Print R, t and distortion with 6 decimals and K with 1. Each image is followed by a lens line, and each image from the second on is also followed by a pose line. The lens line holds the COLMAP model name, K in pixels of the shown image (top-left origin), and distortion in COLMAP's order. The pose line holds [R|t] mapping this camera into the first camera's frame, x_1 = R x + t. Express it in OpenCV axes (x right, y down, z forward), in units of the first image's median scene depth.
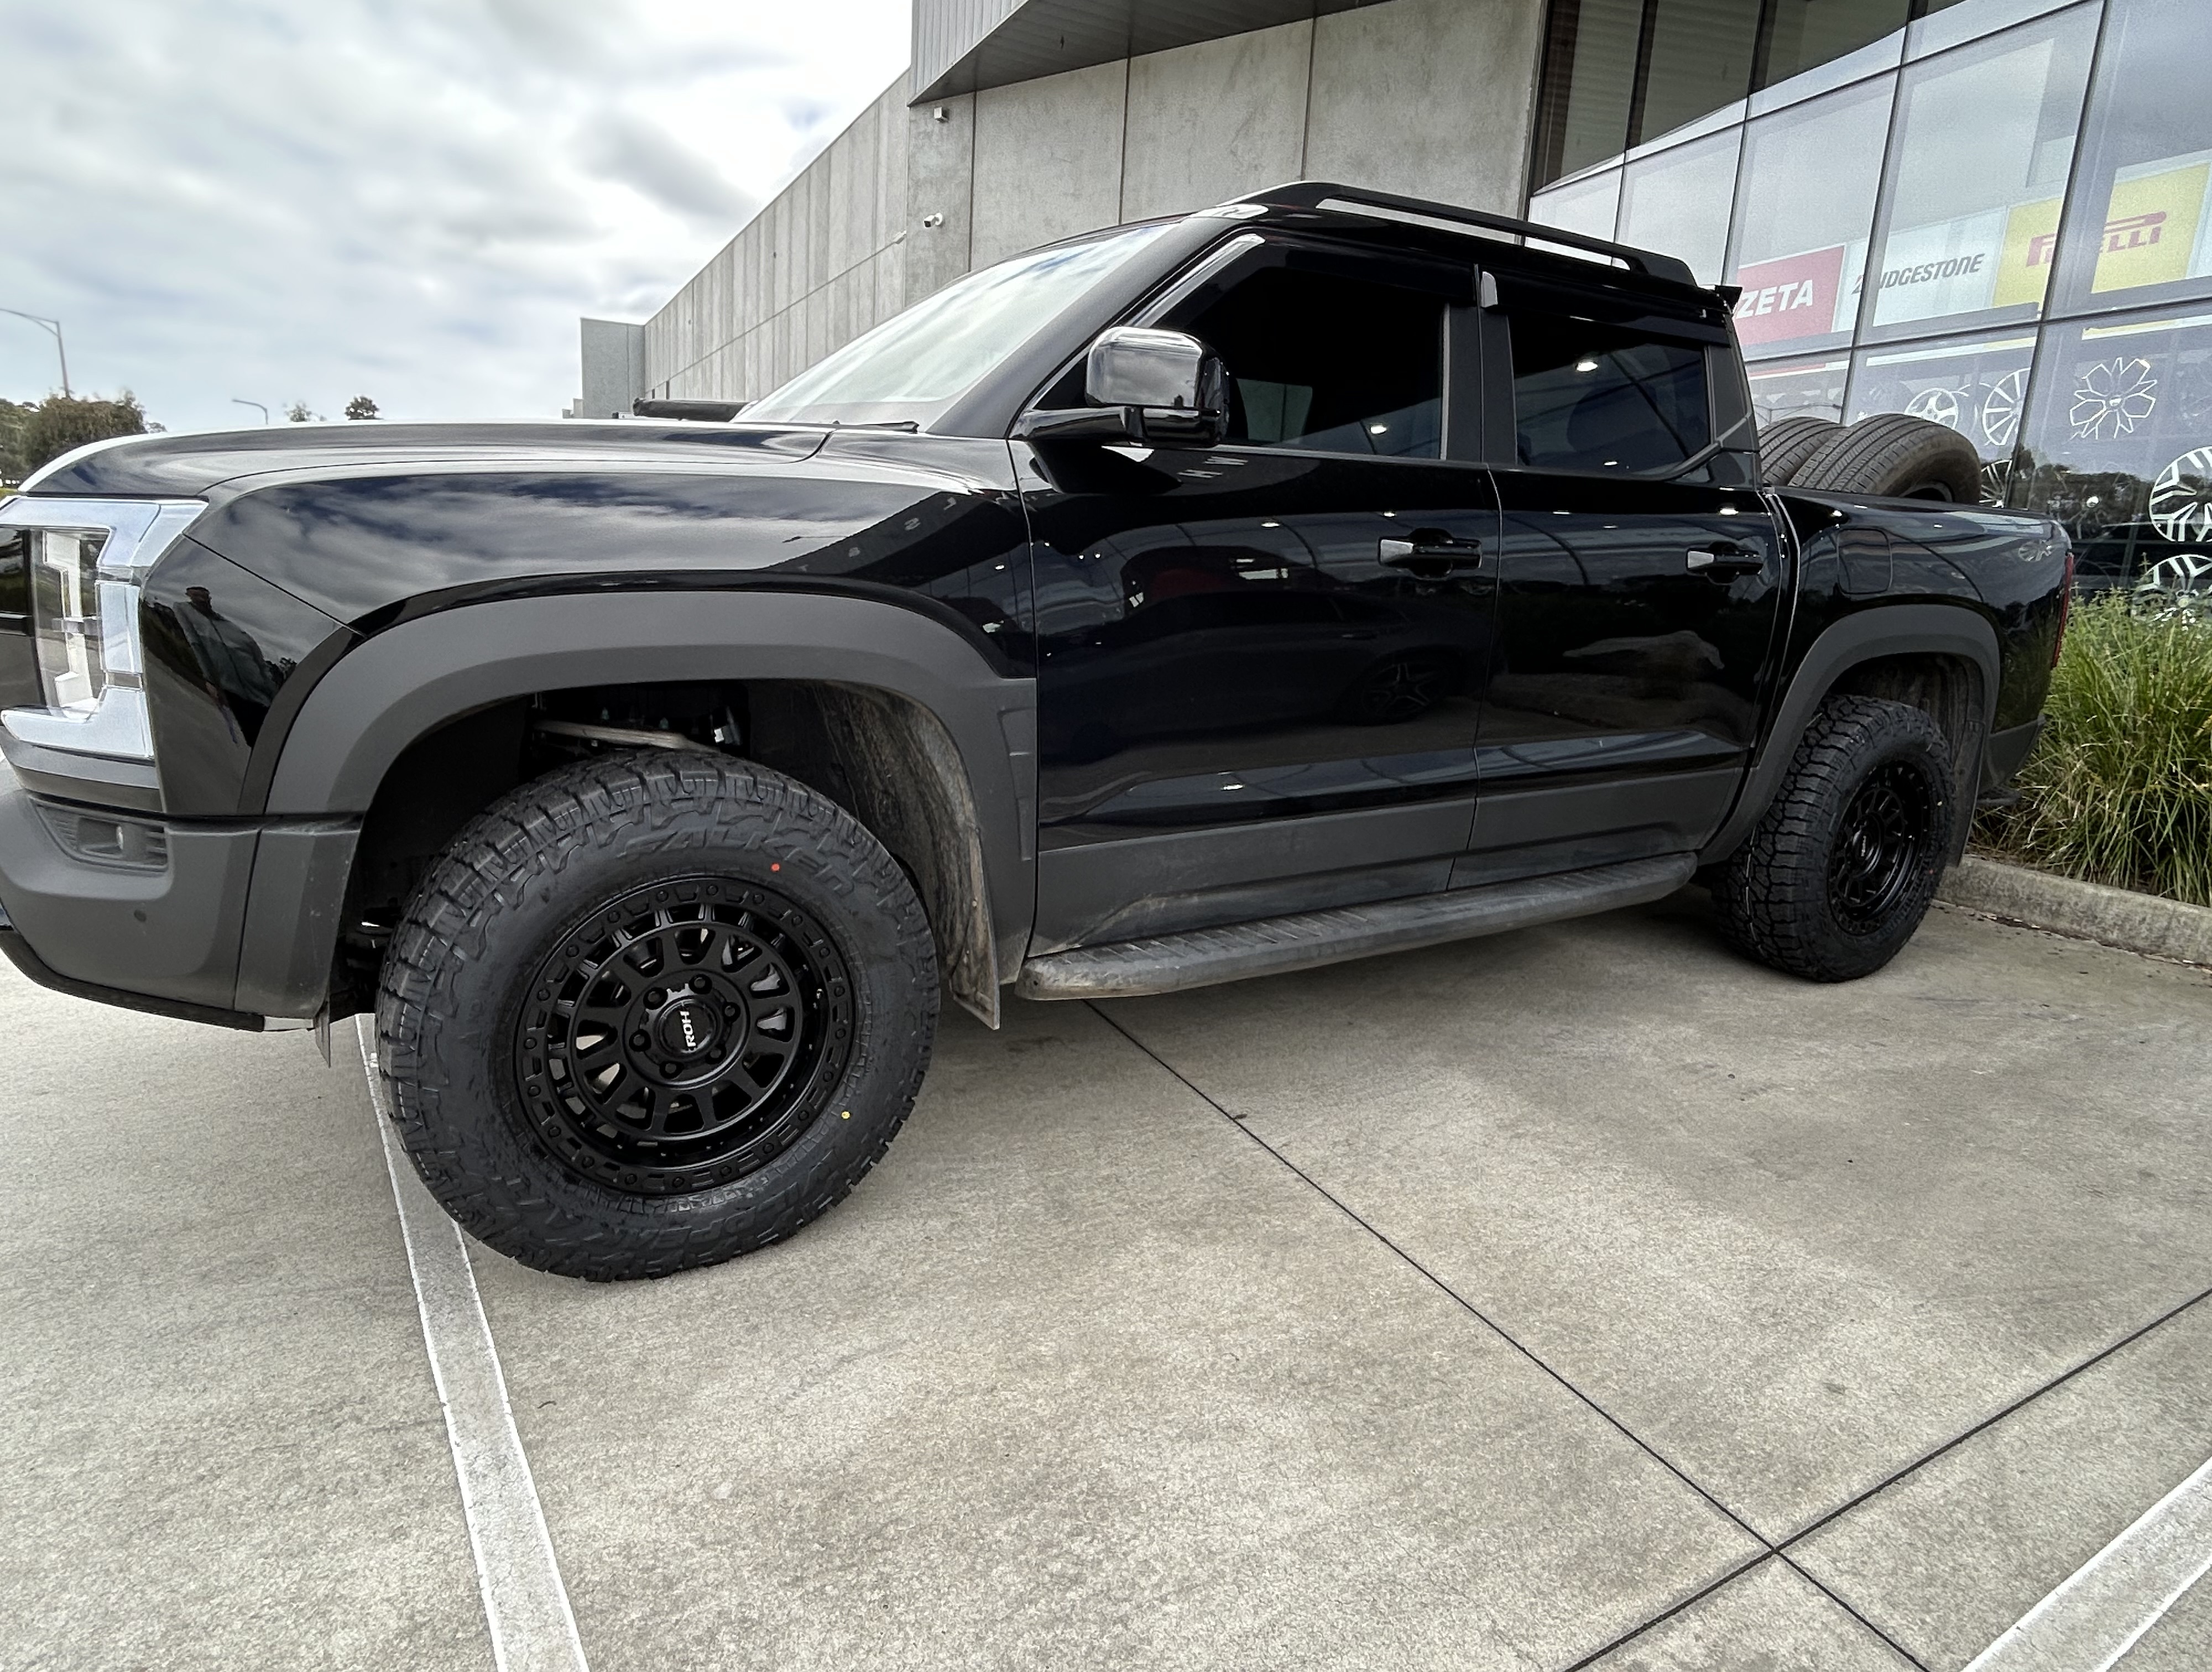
lens RADIAL K [[1298.4, 0, 1110.7], [0, 1298.4, 830.3], [0, 0, 1]] dist [0.009719, -0.014214]
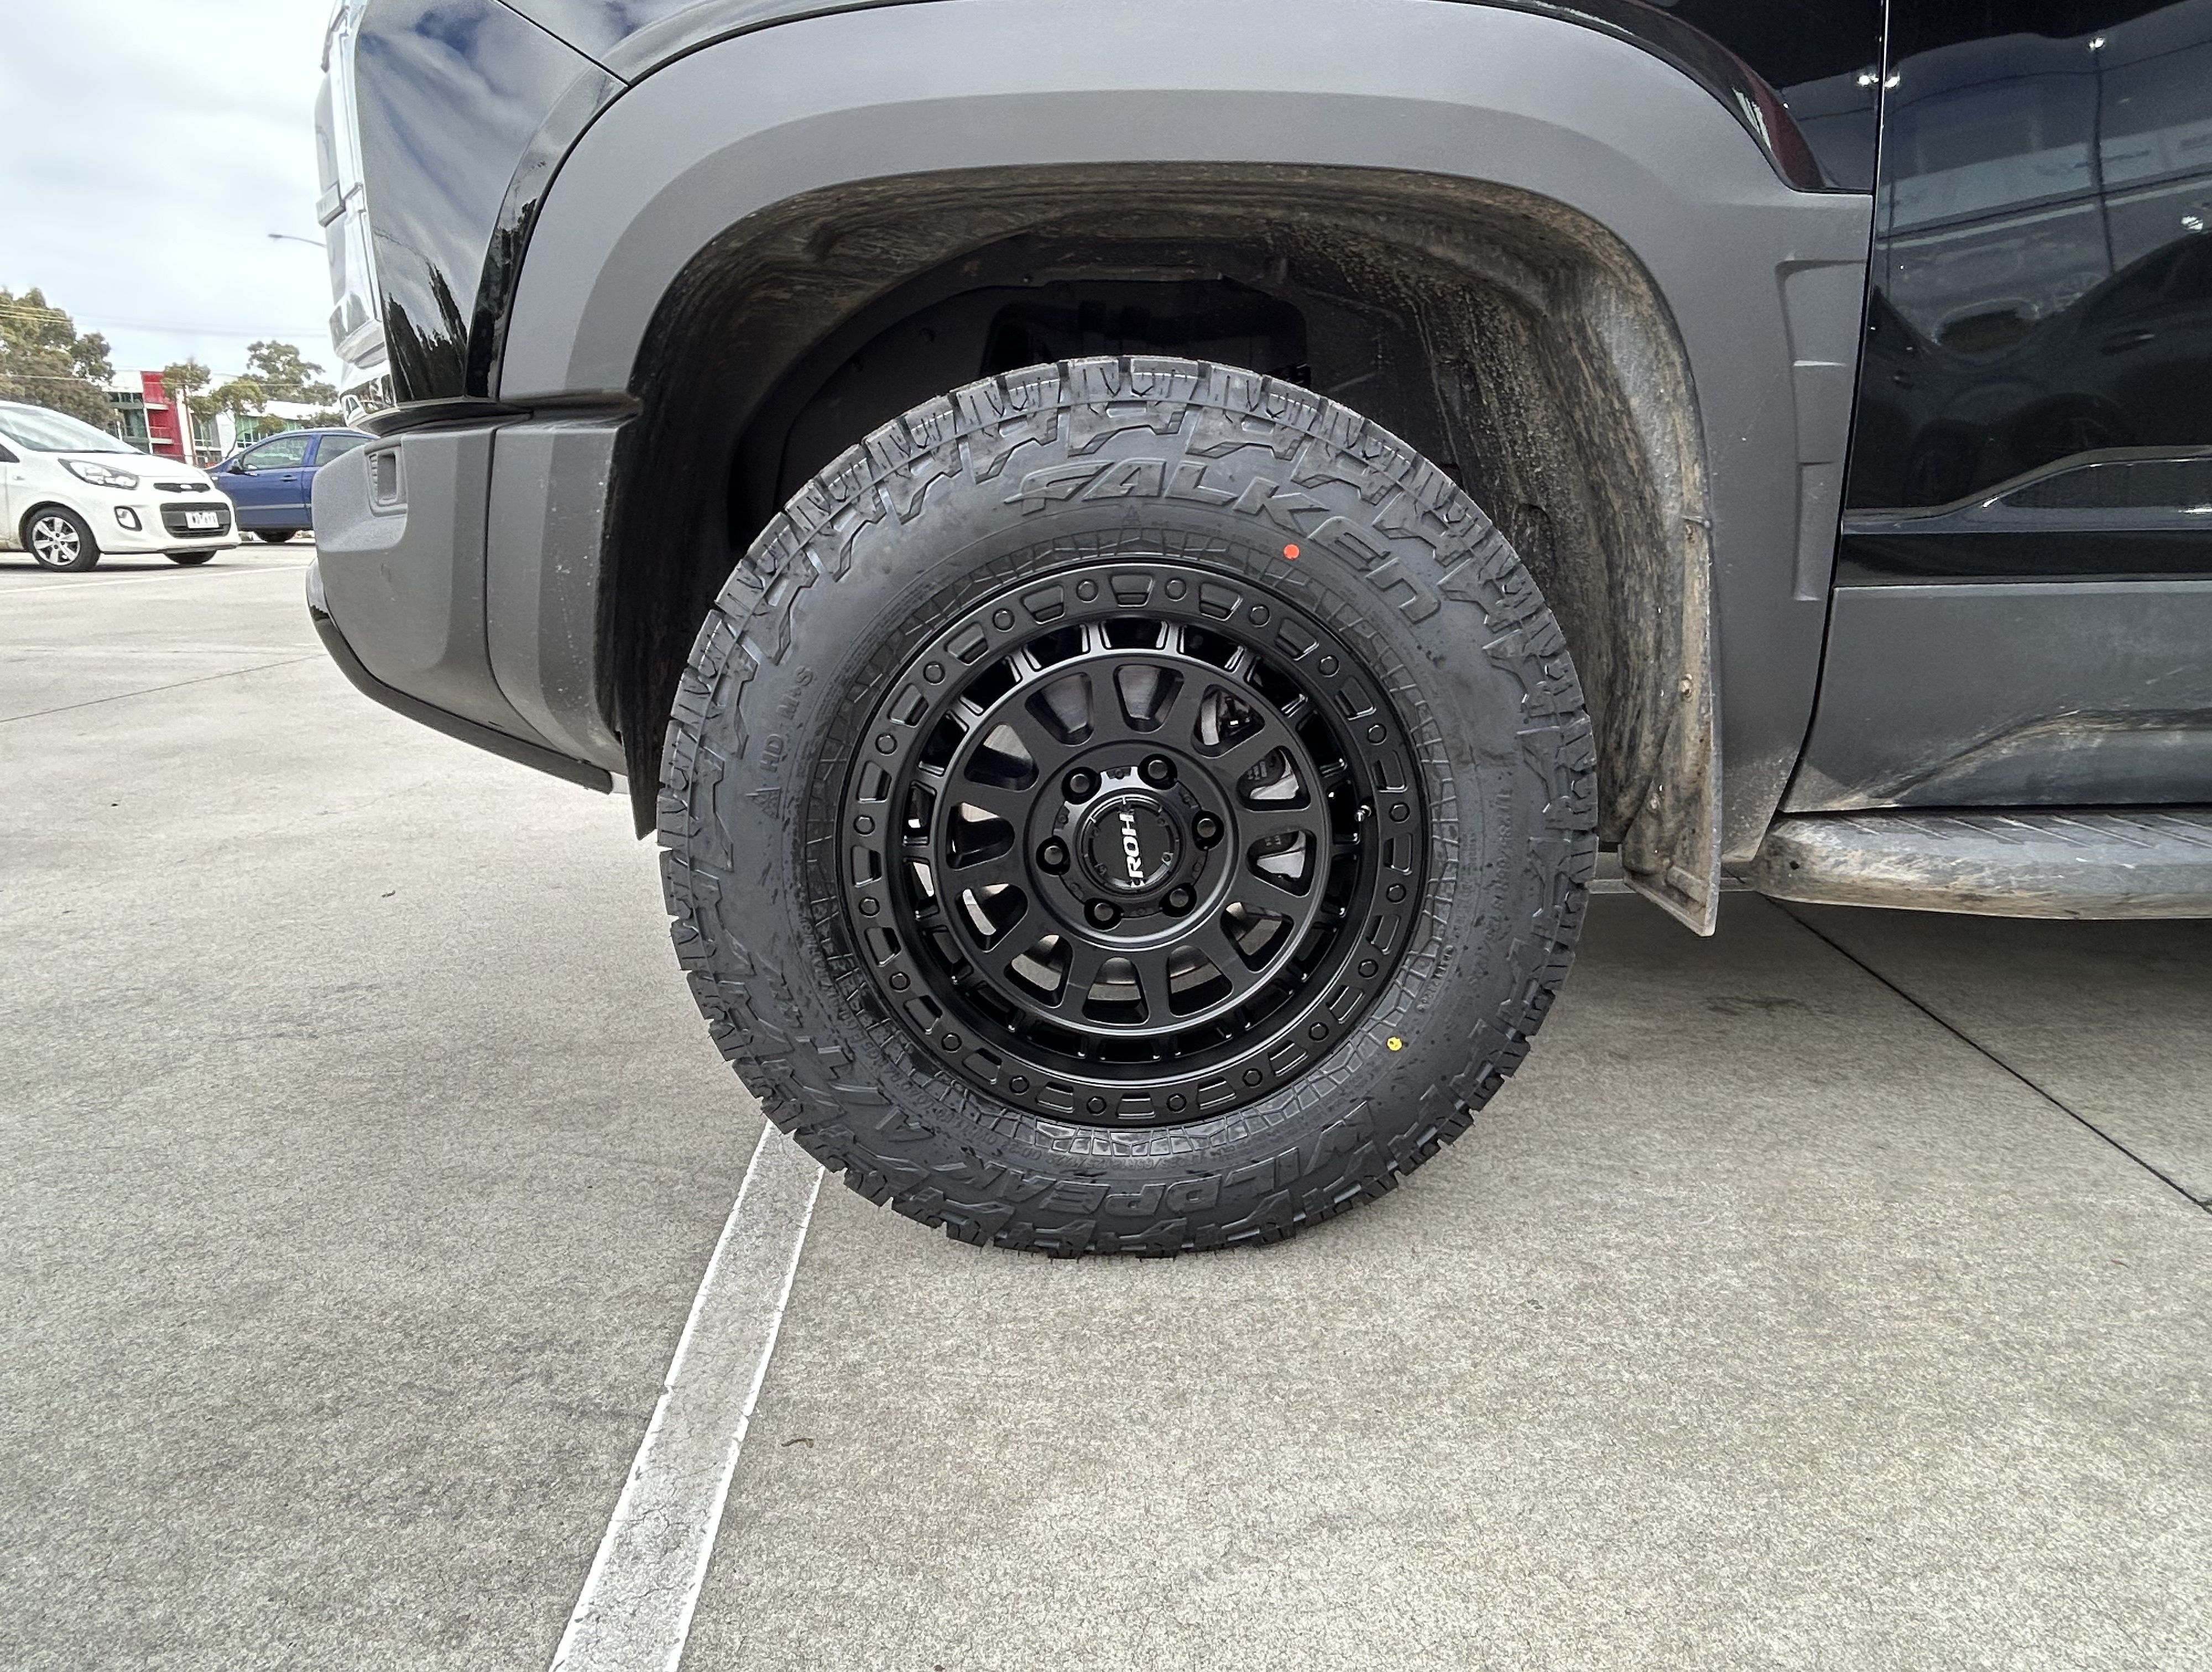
lens RADIAL K [[1298.4, 0, 1110.7], [0, 1298.4, 830.3], [0, 0, 1]] dist [0.009719, -0.014214]
pose [[0.873178, 0.084860, -0.479958, -0.055911], [-0.075556, 0.996390, 0.038712, 0.121361], [0.481510, 0.002461, 0.876437, 0.478958]]
